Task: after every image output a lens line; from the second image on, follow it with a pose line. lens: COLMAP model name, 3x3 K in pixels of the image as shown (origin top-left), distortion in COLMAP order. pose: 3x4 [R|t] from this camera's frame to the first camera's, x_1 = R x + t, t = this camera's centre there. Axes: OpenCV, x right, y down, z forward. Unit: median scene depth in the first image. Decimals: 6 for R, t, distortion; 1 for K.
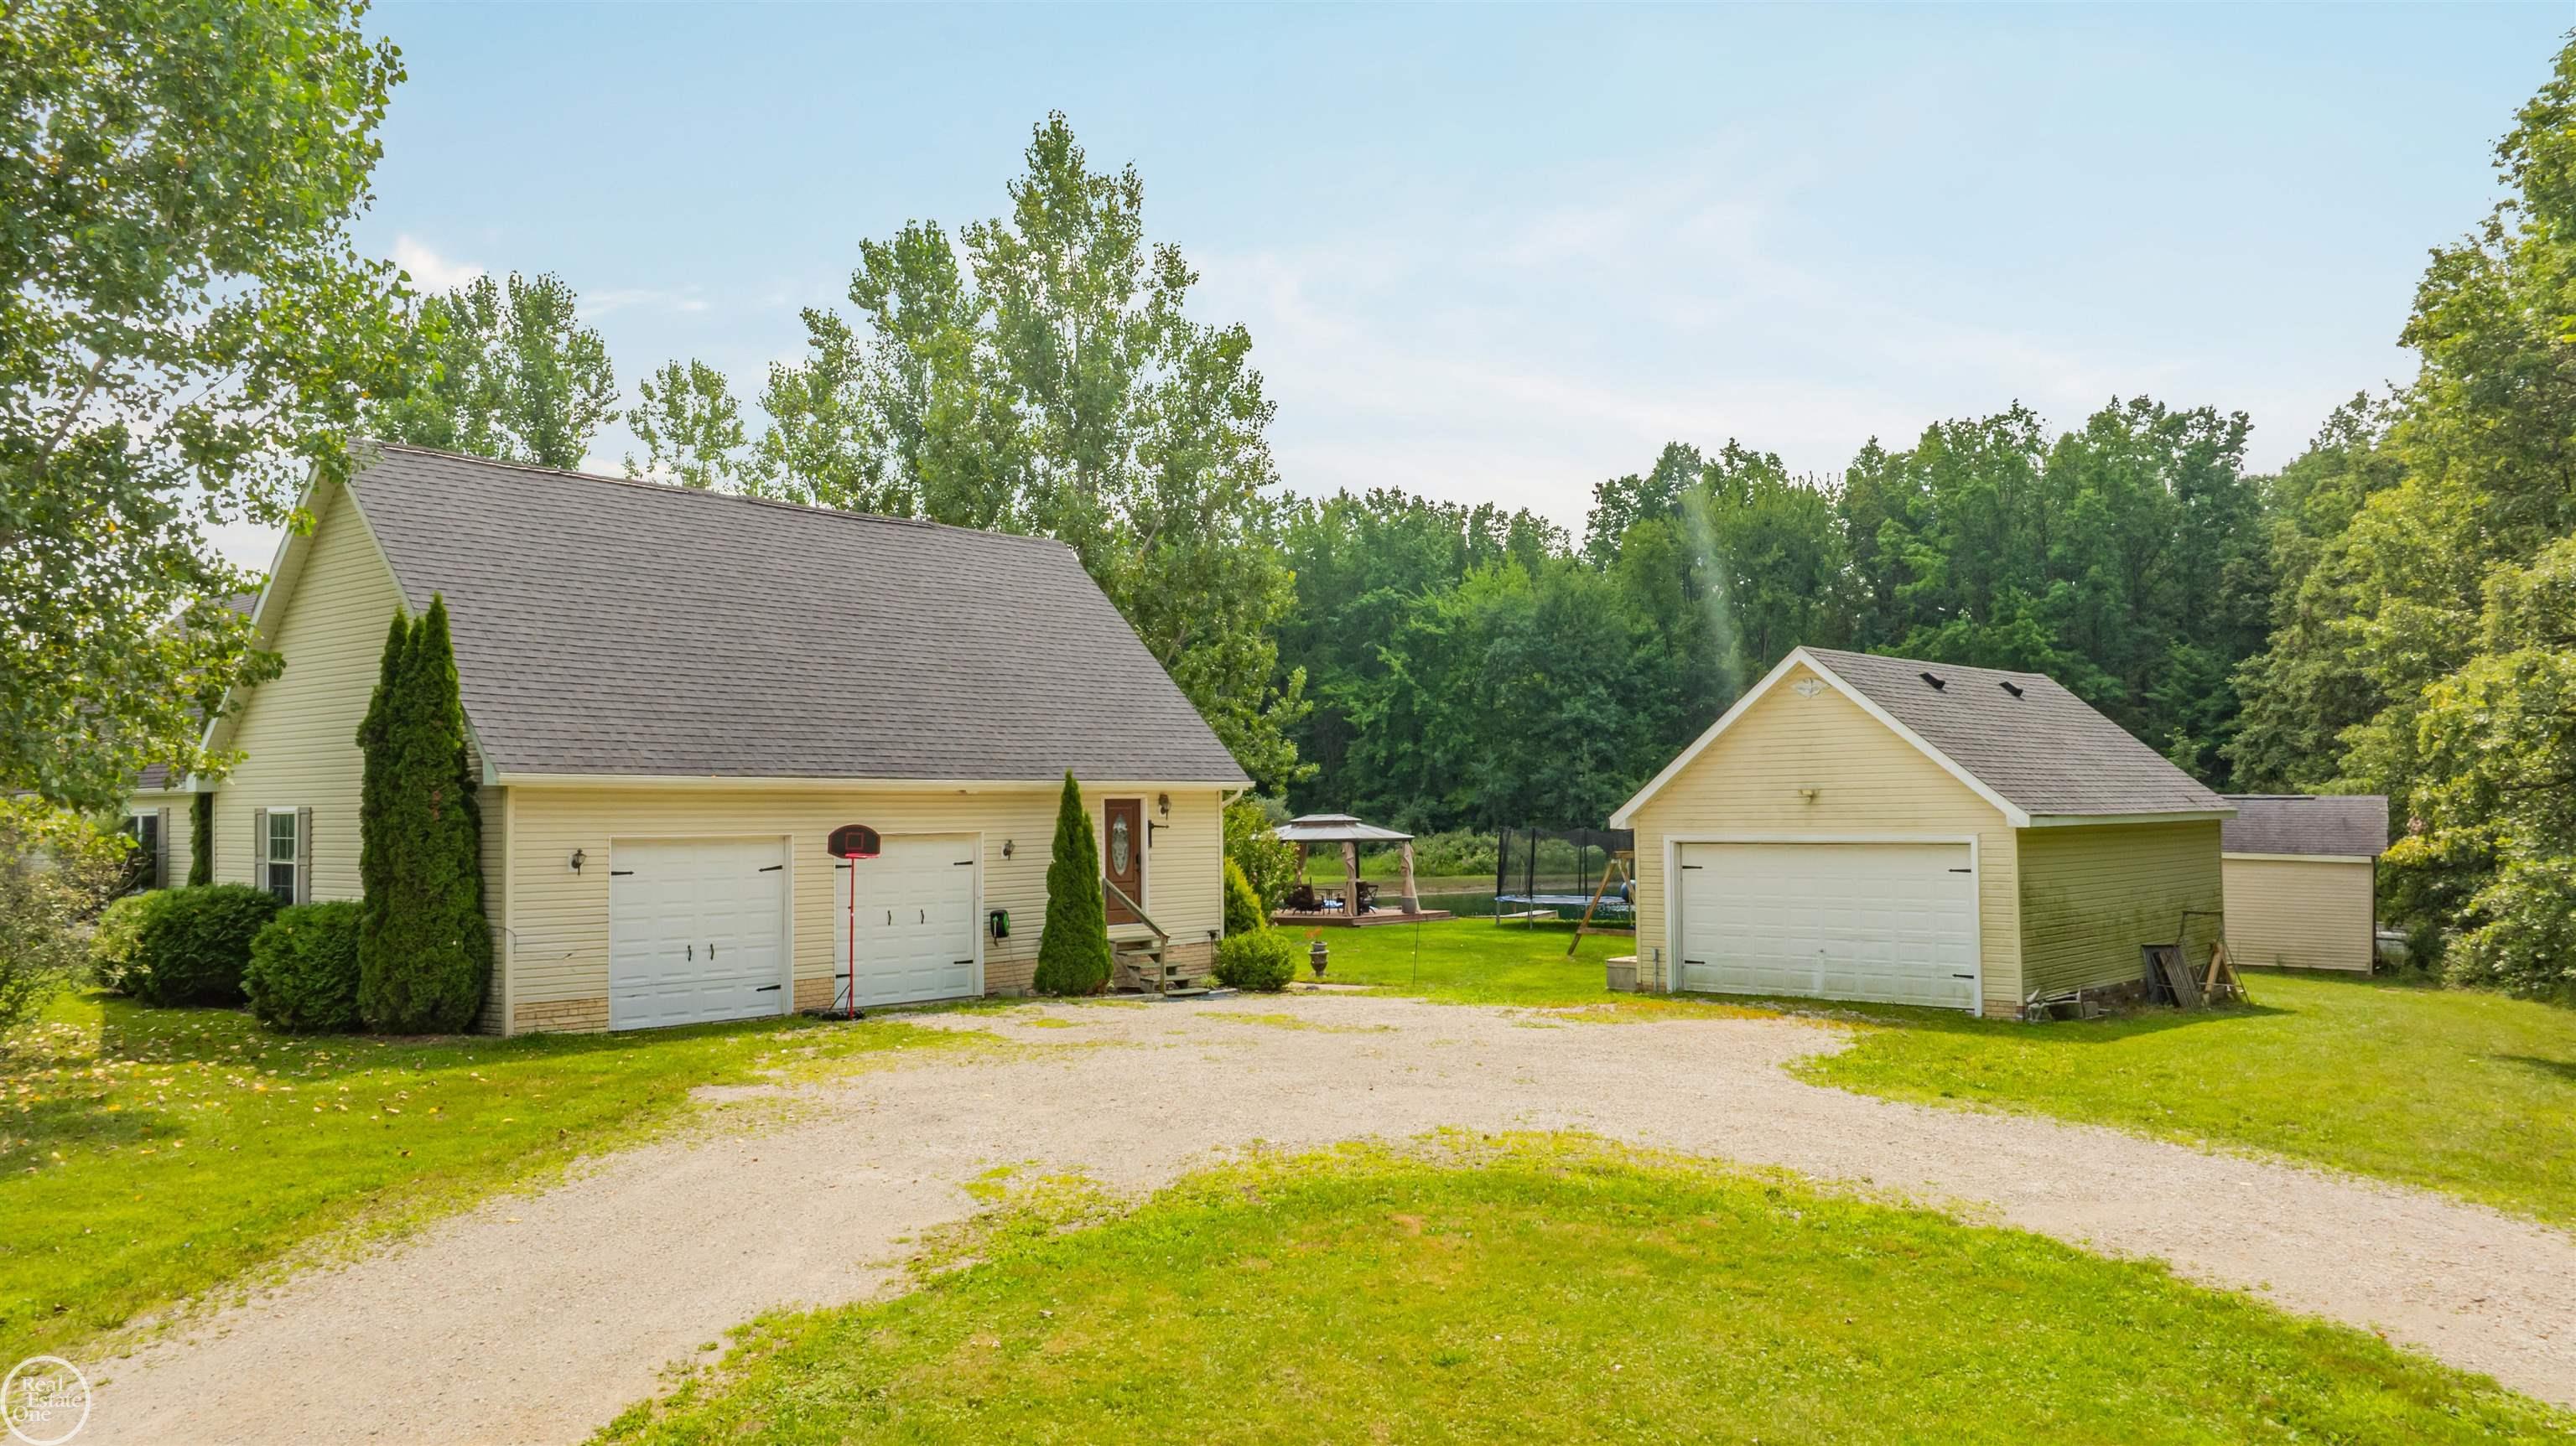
lens RADIAL K [[2047.9, 0, 1328.2], [0, 2047.9, 755.4], [0, 0, 1]] dist [-0.005544, -0.000646]
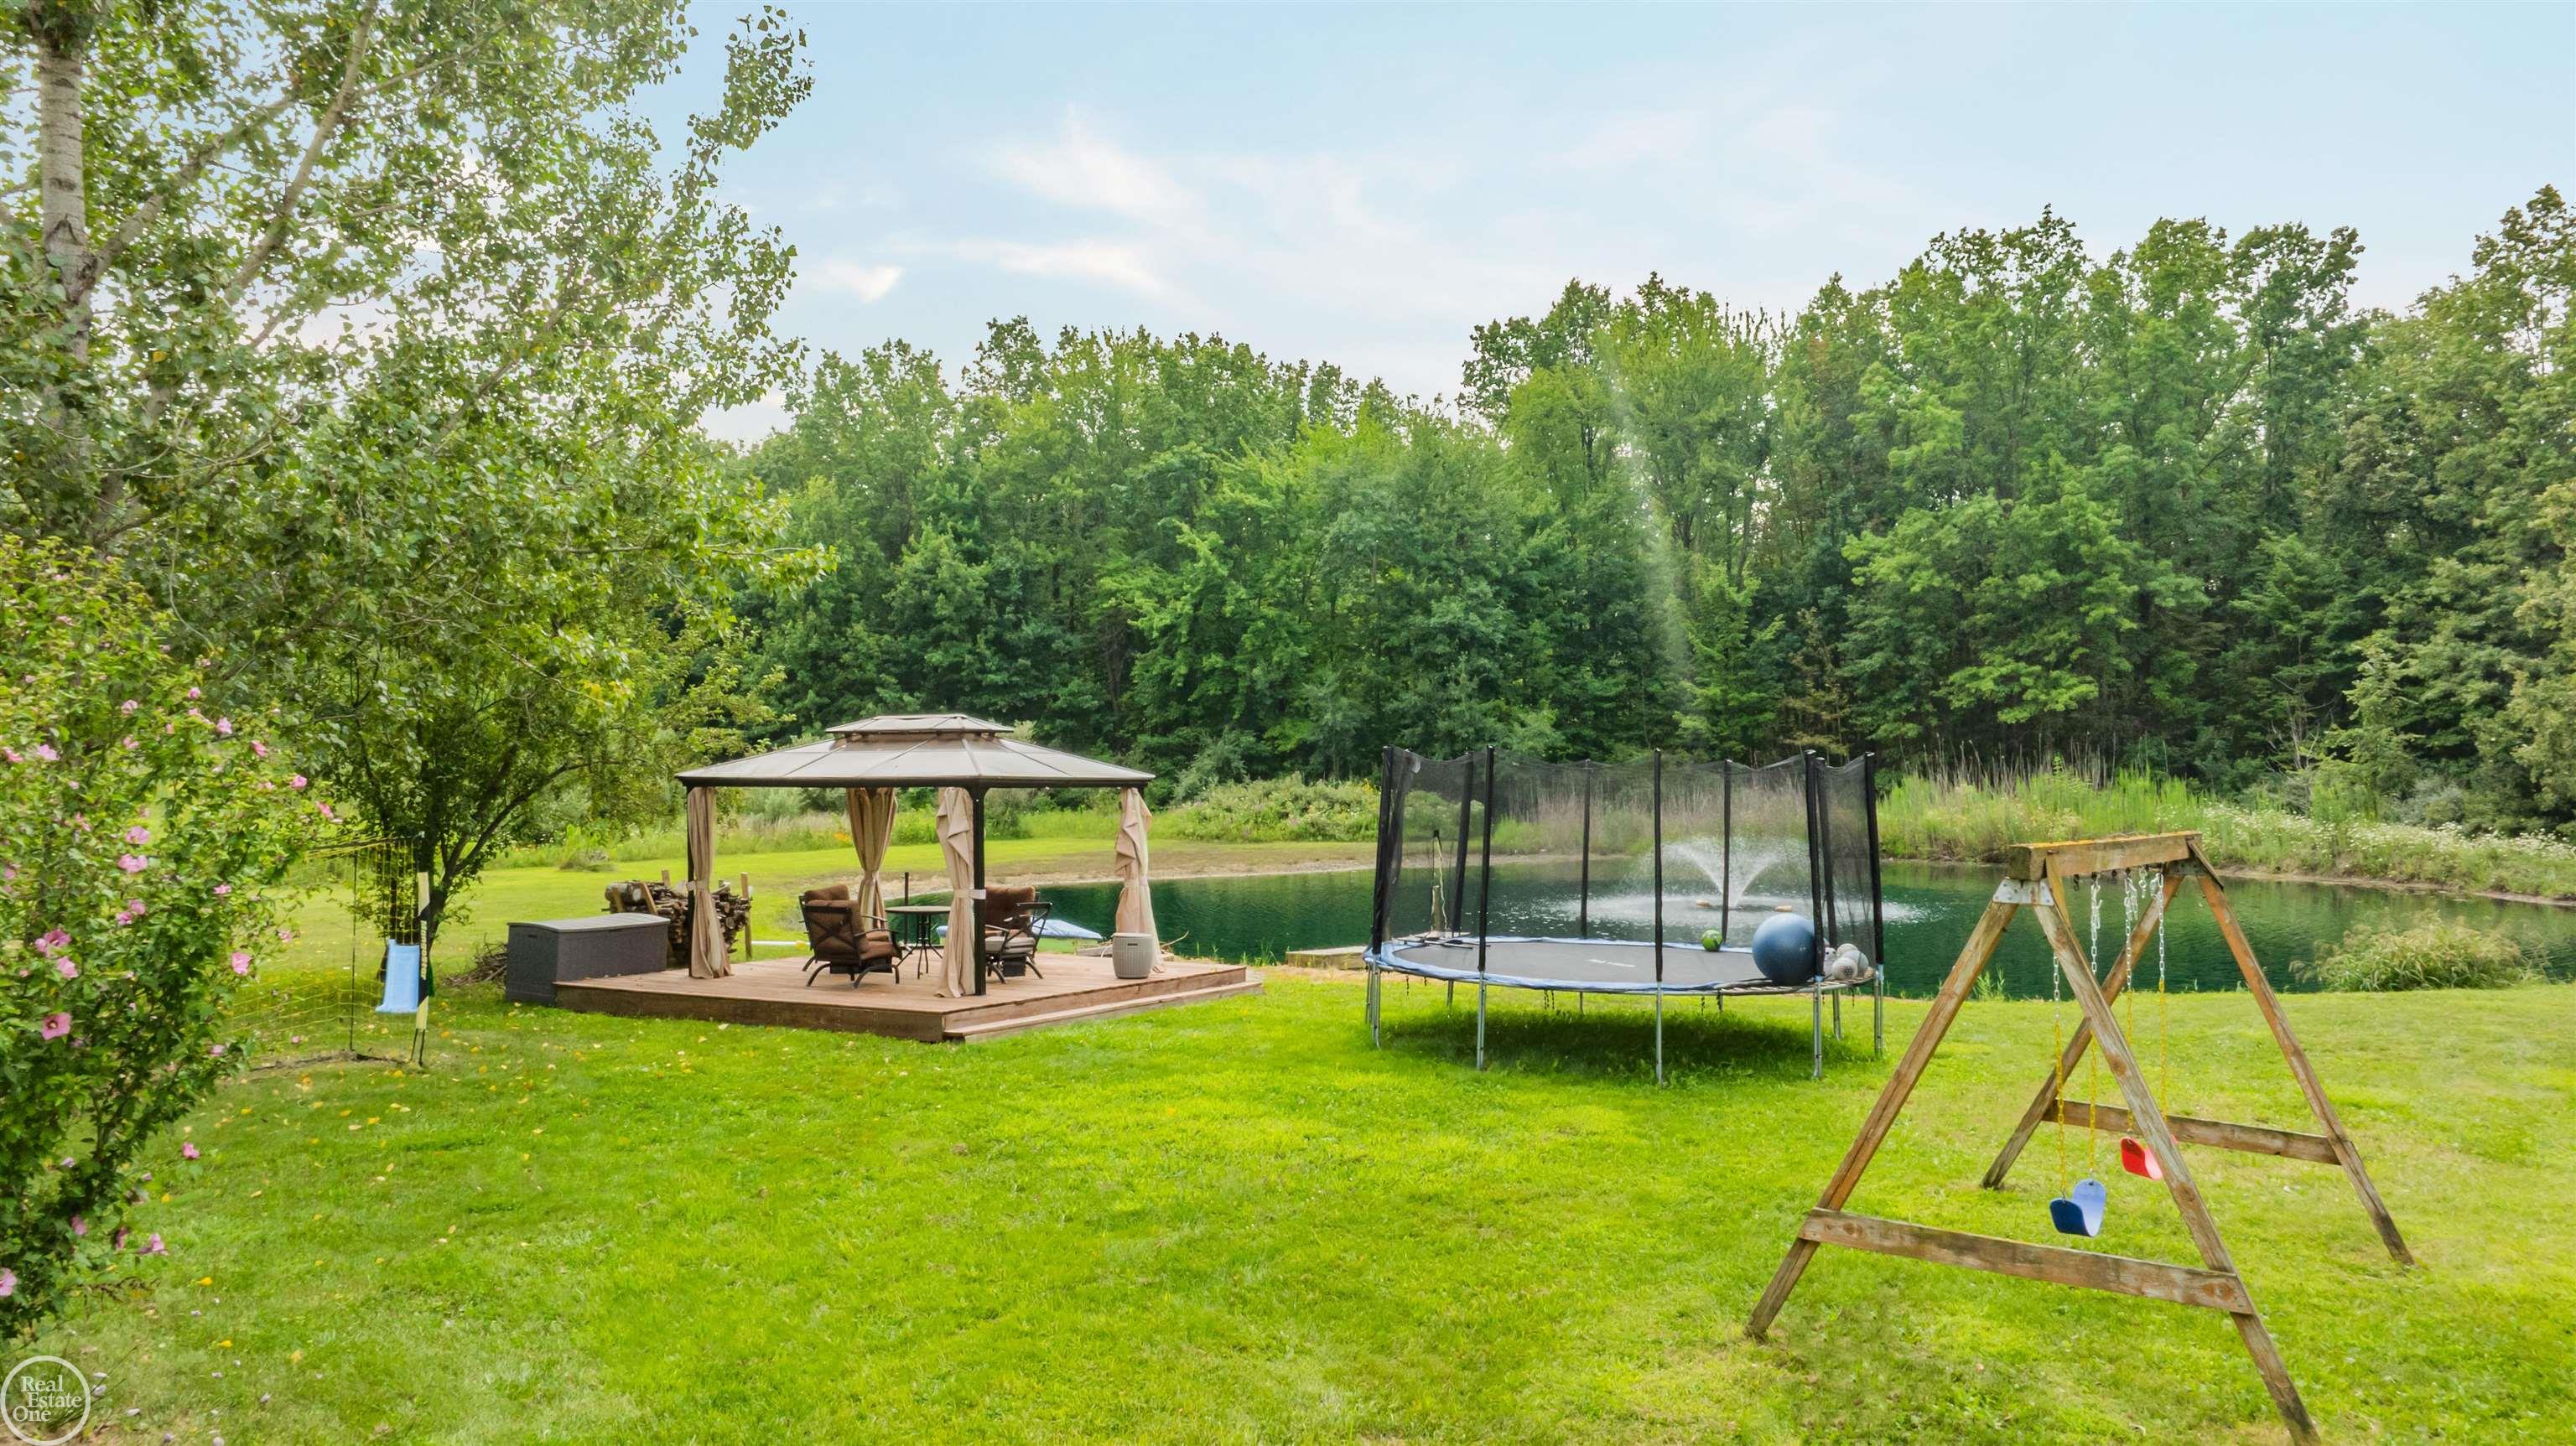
lens RADIAL K [[2032.3, 0, 1408.9], [0, 2032.3, 707.6], [0, 0, 1]] dist [-0.006255, 0.058687]
pose [[0.992498, 0.018379, 0.120875, 0.038671], [-0.018315, 0.999831, -0.001646, 0.023535], [-0.120885, -0.000580, 0.992666, 0.544051]]
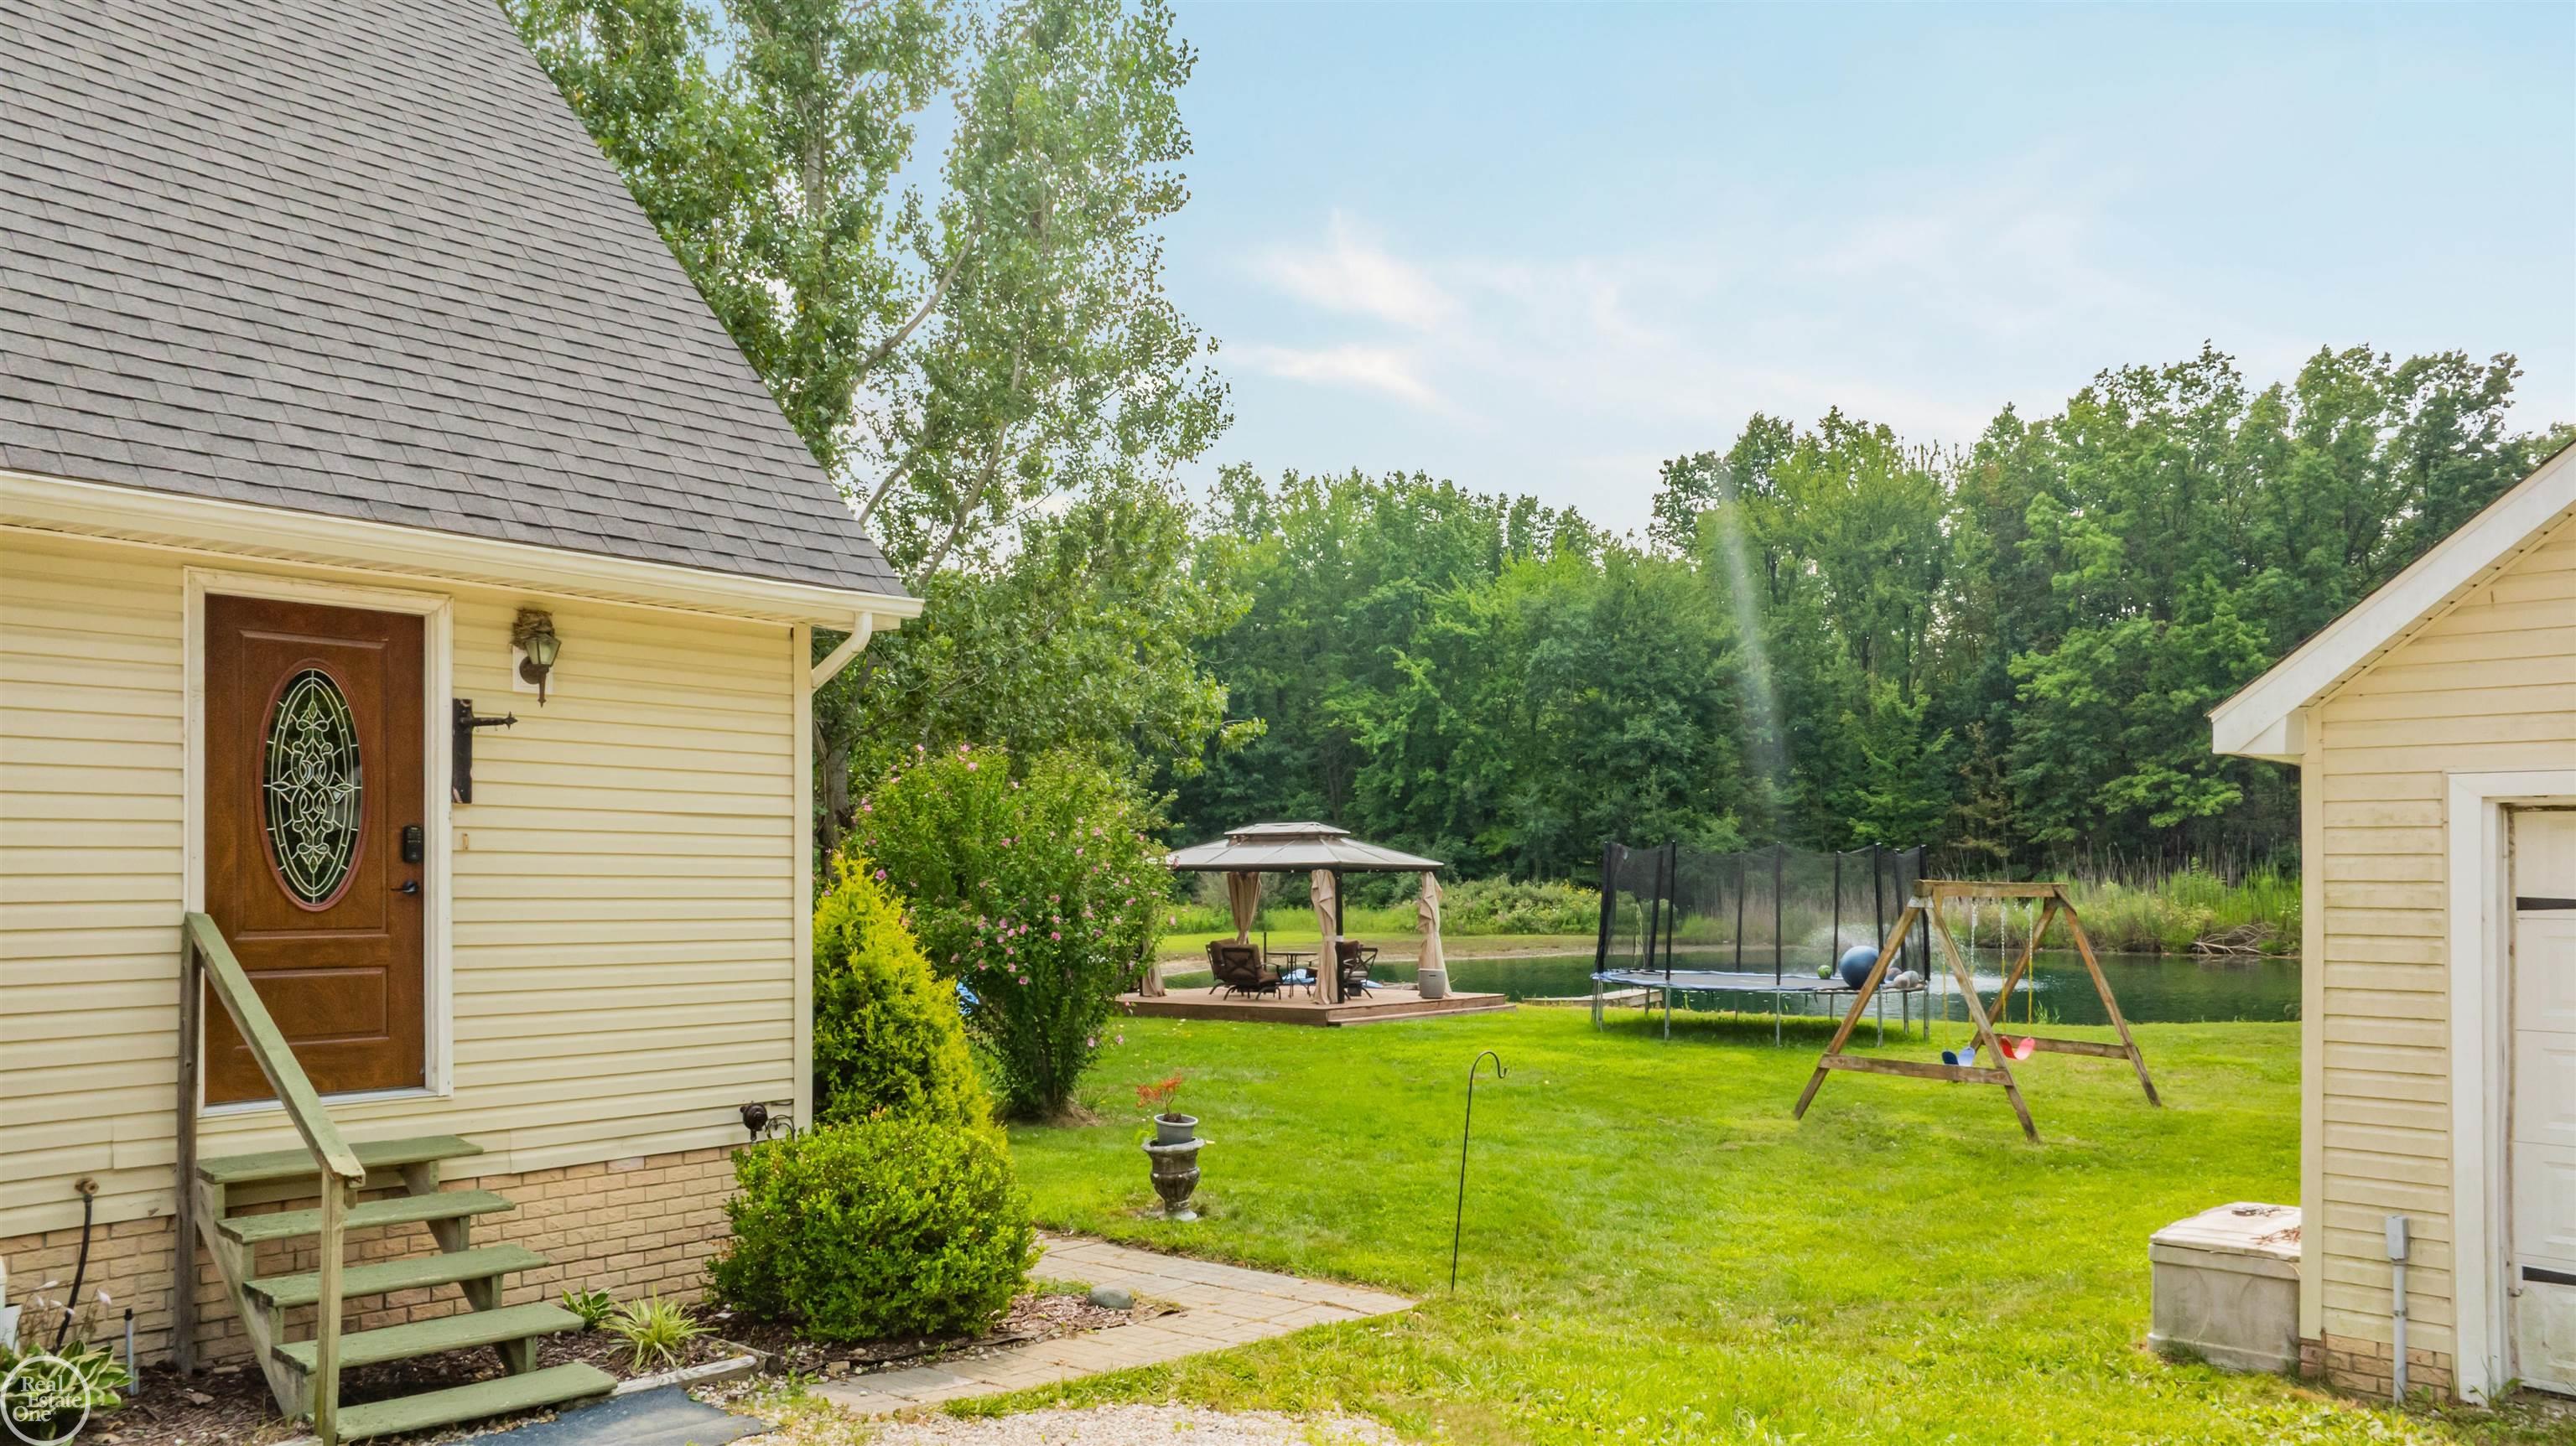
lens RADIAL K [[2038.8, 0, 1349.9], [0, 2038.8, 878.9], [0, 0, 1]] dist [-0.005104, -0.002298]
pose [[0.999909, 0.013430, 0.000898, 0.013940], [-0.013452, 0.999420, 0.031271, 0.023482], [-0.000477, -0.031280, 0.999511, 0.383456]]
